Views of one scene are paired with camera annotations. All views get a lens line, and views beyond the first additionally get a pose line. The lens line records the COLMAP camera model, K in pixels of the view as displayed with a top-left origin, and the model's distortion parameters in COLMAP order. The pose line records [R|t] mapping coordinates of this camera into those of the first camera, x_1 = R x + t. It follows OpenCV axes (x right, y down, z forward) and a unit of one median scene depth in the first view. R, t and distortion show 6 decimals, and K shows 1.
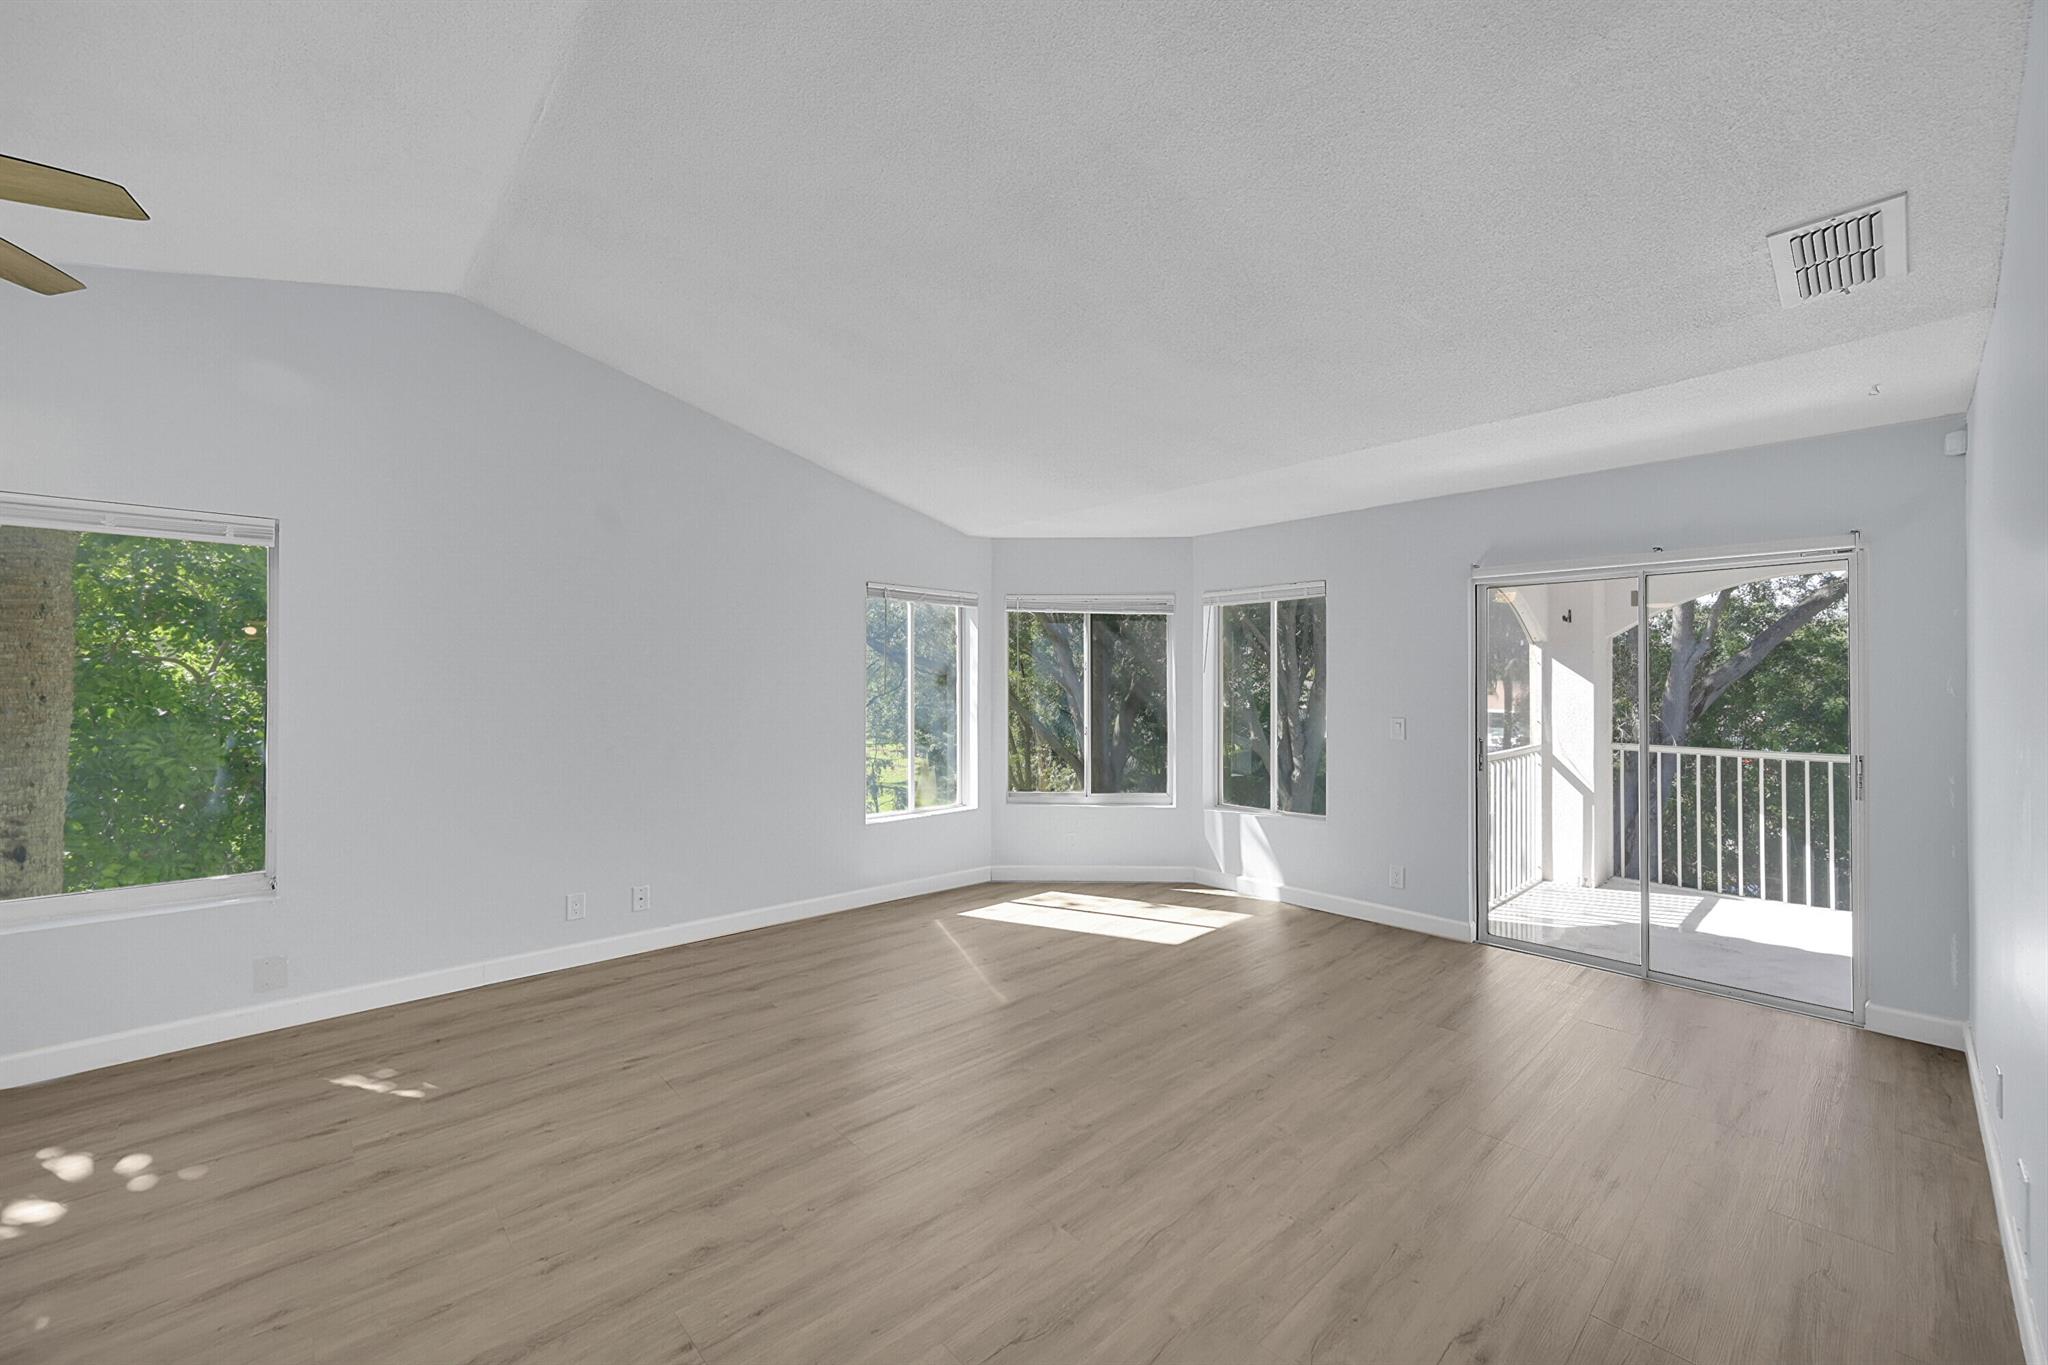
lens RADIAL K [[804.6, 0, 1025.7], [0, 804.6, 679.9], [0, 0, 1]] dist [-0.000840, 0.000290]
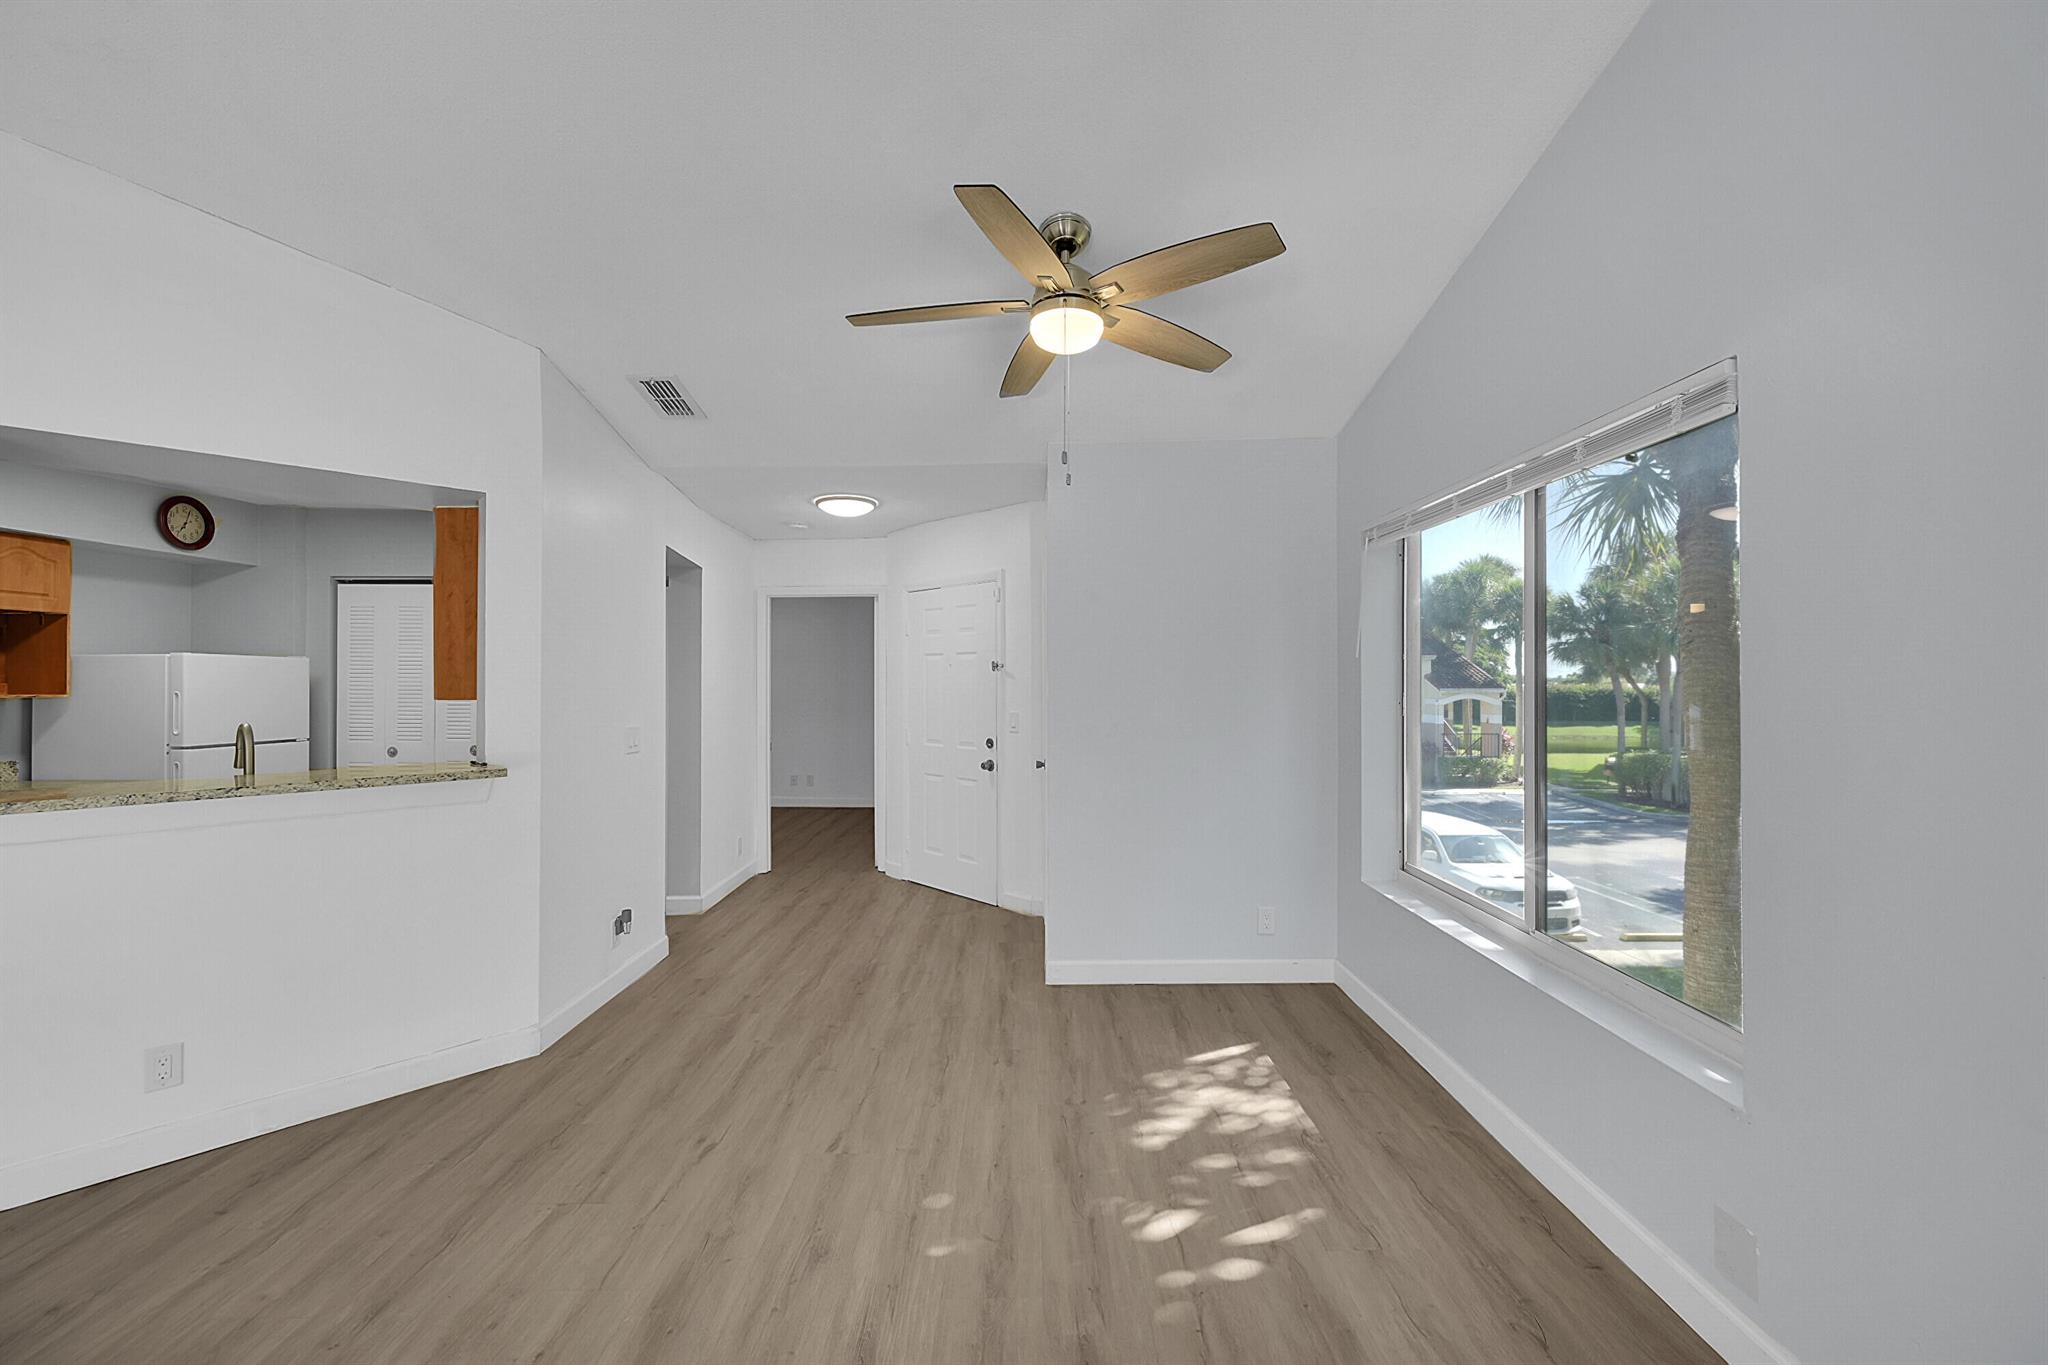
lens RADIAL K [[804.6, 0, 1026.0], [0, 804.6, 680.1], [0, 0, 1]] dist [-0.000840, 0.000290]
pose [[-0.678614, -0.001060, -0.734494, -0.181608], [0.005723, 0.999961, -0.006731, 0.005073], [0.734473, -0.008771, -0.678581, 0.693892]]
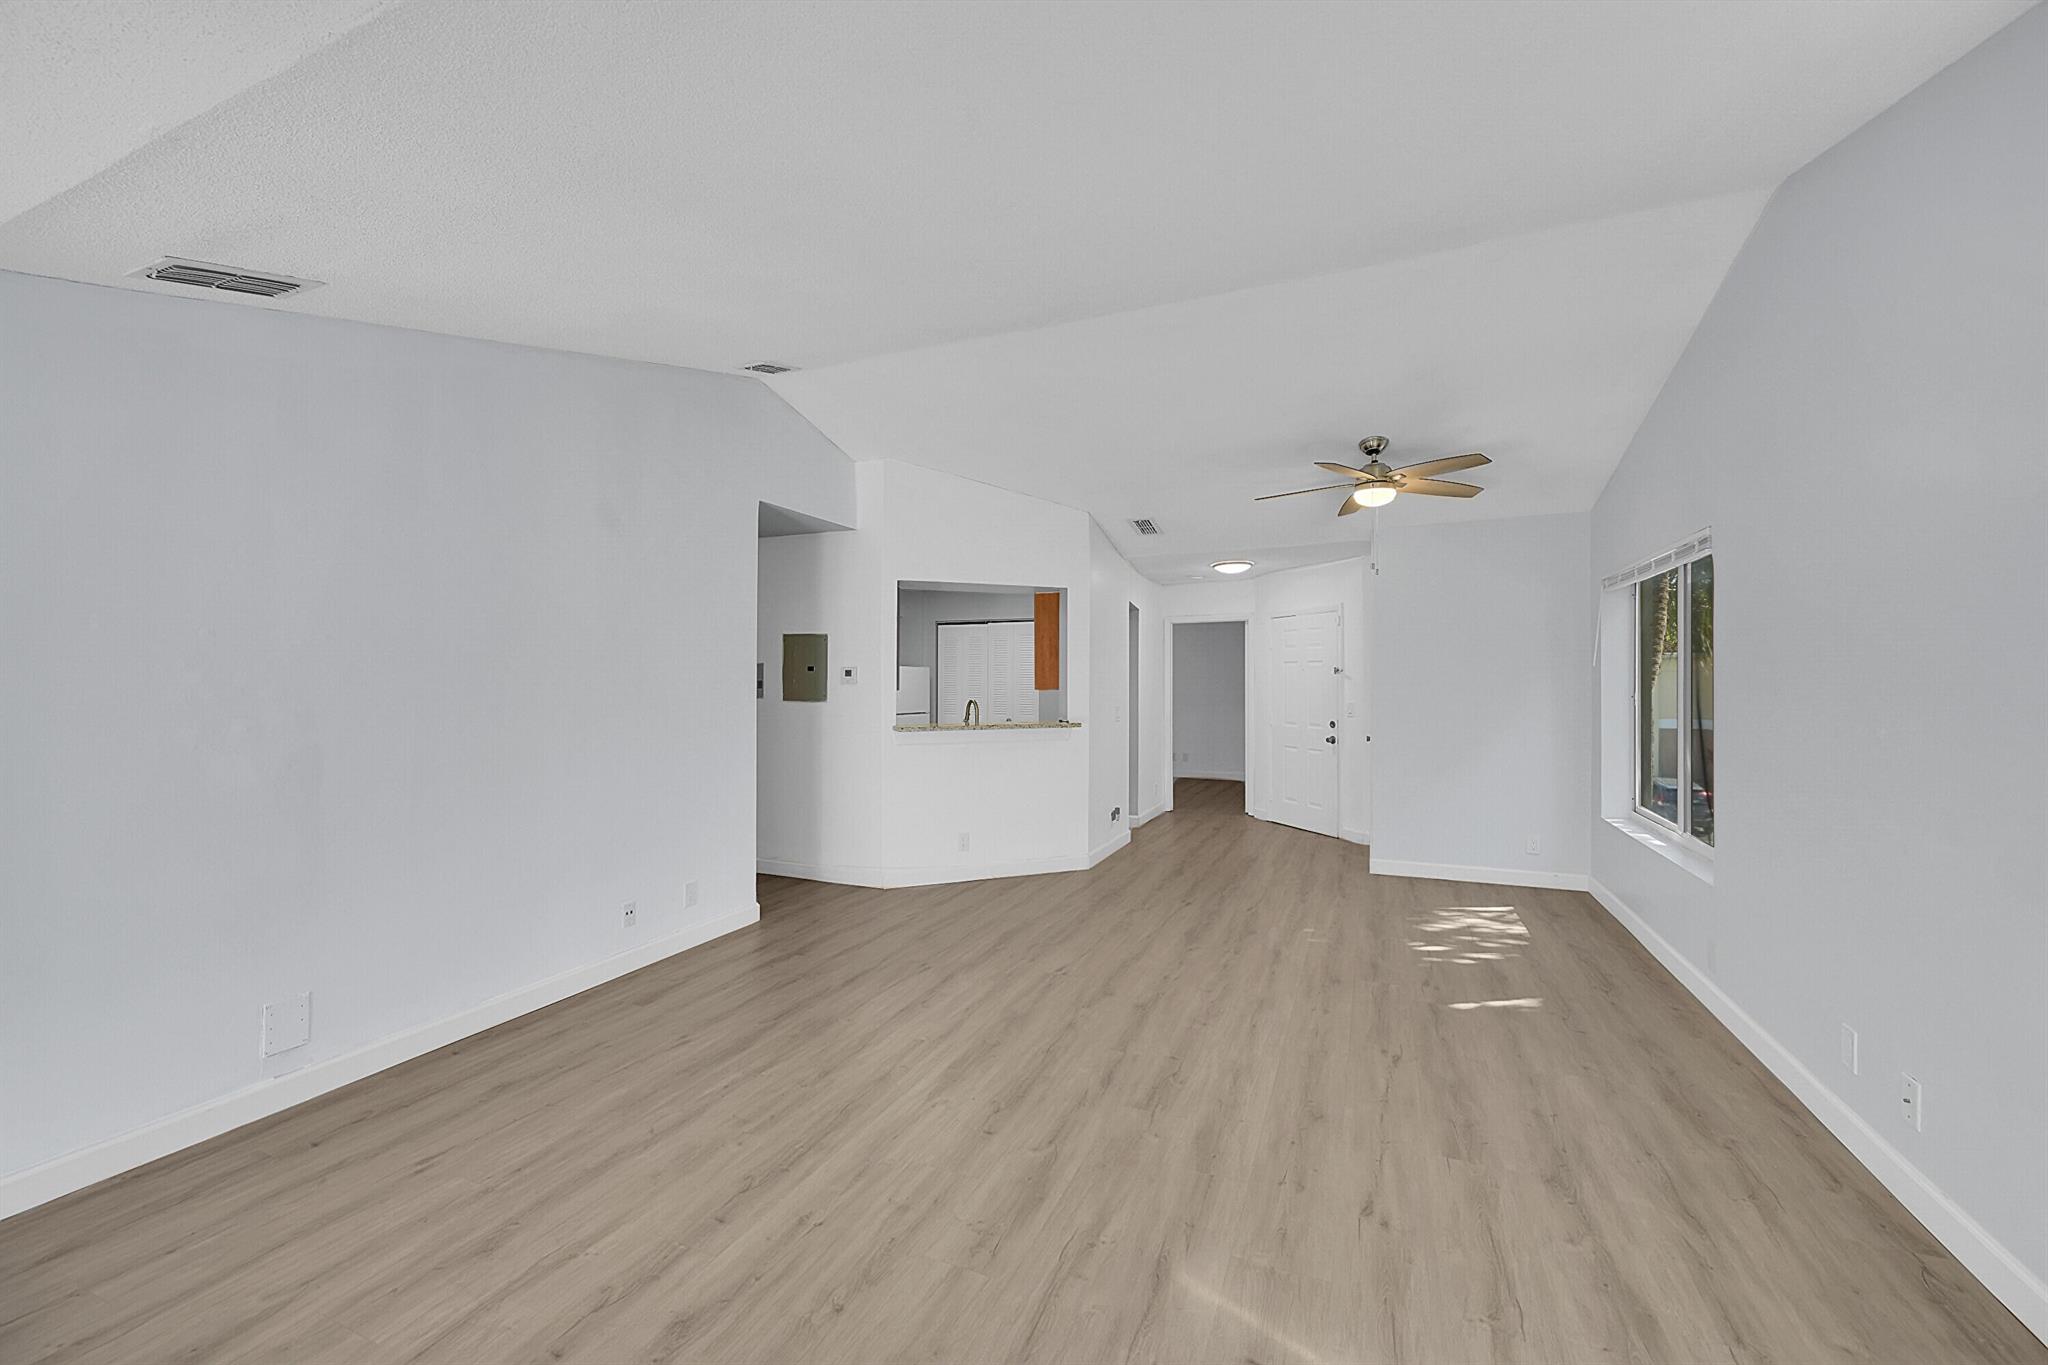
lens RADIAL K [[804.6, 0, 1032.0], [0, 804.6, 679.0], [0, 0, 1]] dist [-0.000840, 0.000290]
pose [[-0.912981, -0.002206, -0.407997, 0.211314], [0.001640, 0.999957, -0.009076, 0.007992], [0.408000, -0.008955, -0.912938, 1.096359]]
